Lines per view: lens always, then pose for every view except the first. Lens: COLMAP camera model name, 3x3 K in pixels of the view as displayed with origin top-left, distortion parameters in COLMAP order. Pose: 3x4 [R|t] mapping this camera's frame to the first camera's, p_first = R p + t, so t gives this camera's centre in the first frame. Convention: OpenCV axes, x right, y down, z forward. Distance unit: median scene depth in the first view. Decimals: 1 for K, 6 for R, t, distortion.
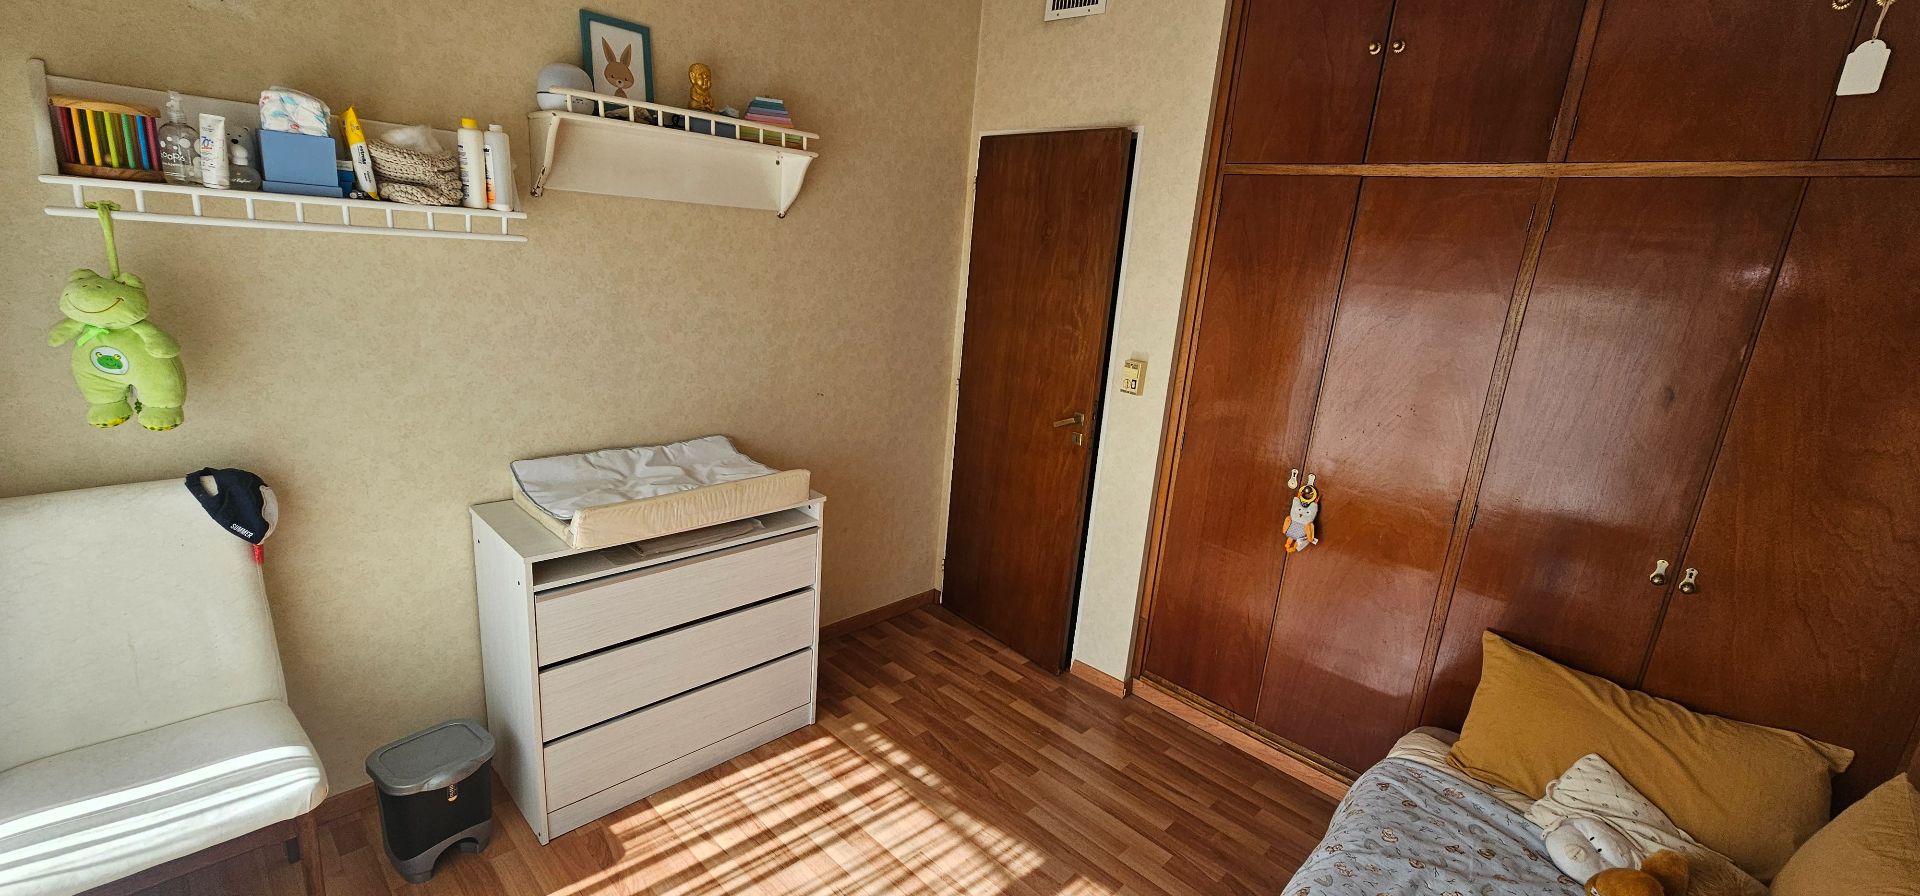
lens RADIAL K [[788.1, 0, 963.6], [0, 788.1, 437.8], [0, 0, 1]] dist [-0.000871, 0.000082]
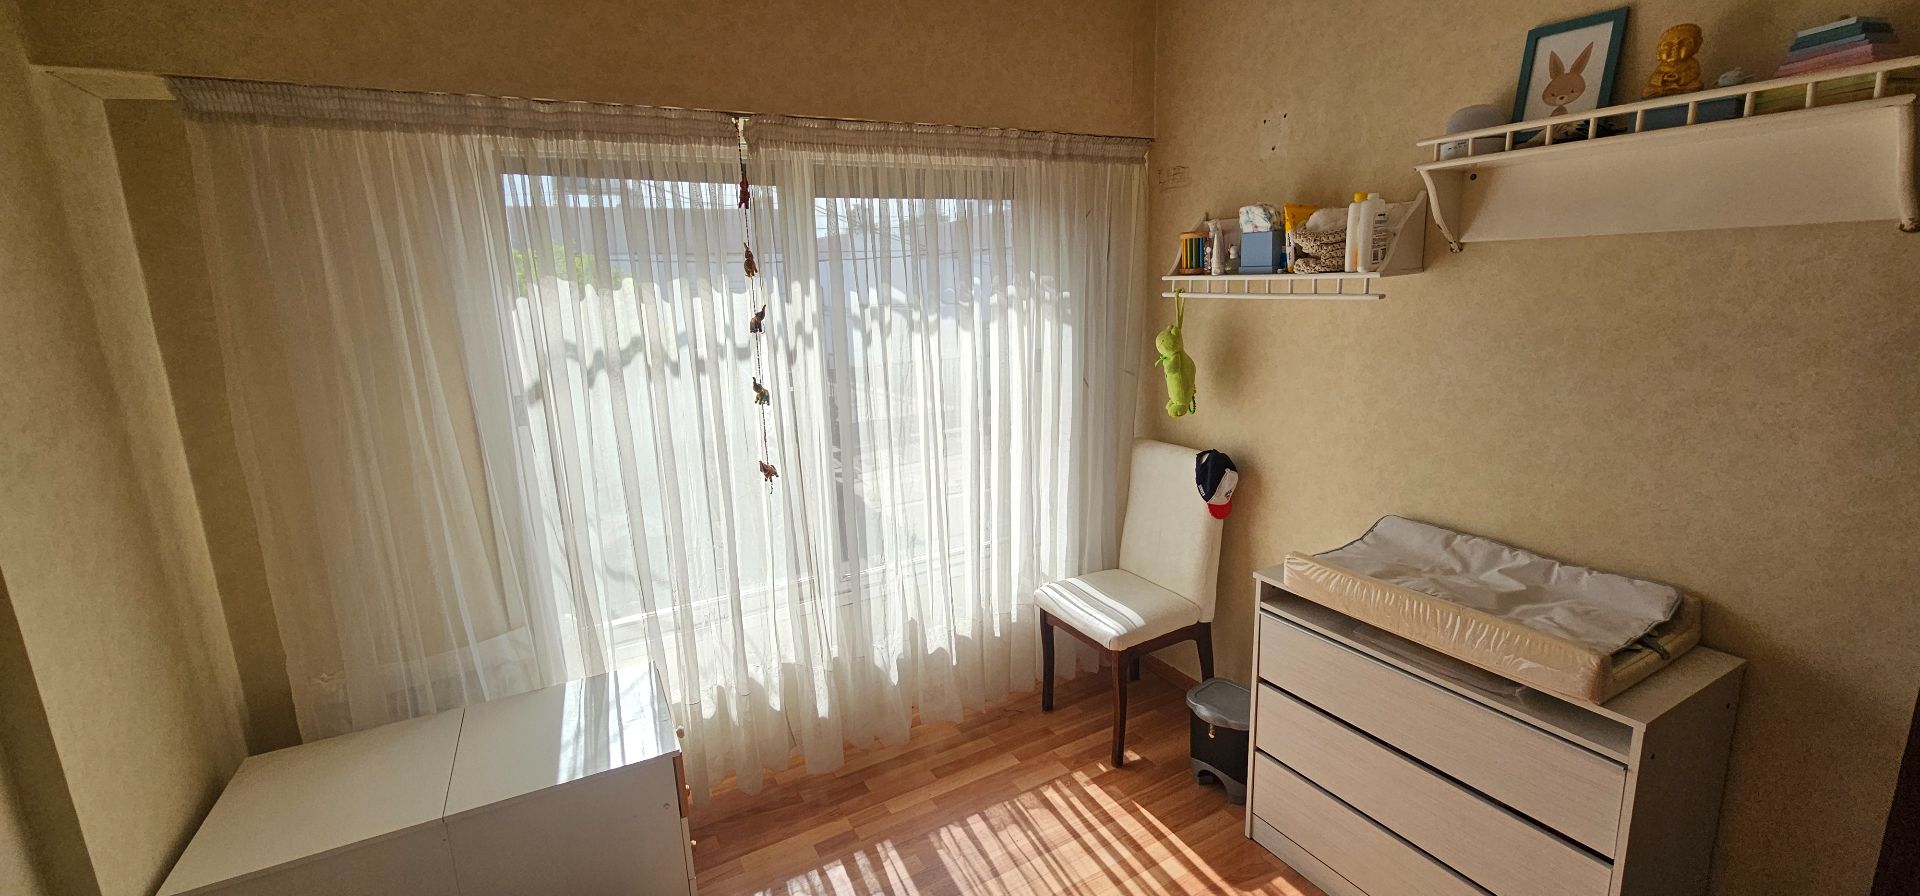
lens RADIAL K [[788.1, 0, 963.6], [0, 788.1, 437.8], [0, 0, 1]] dist [-0.000871, 0.000082]
pose [[-0.284595, 0.122594, -0.950777, 0.569579], [-0.222903, 0.956144, 0.190007, -0.143369], [0.932373, 0.266007, -0.244787, 0.754606]]
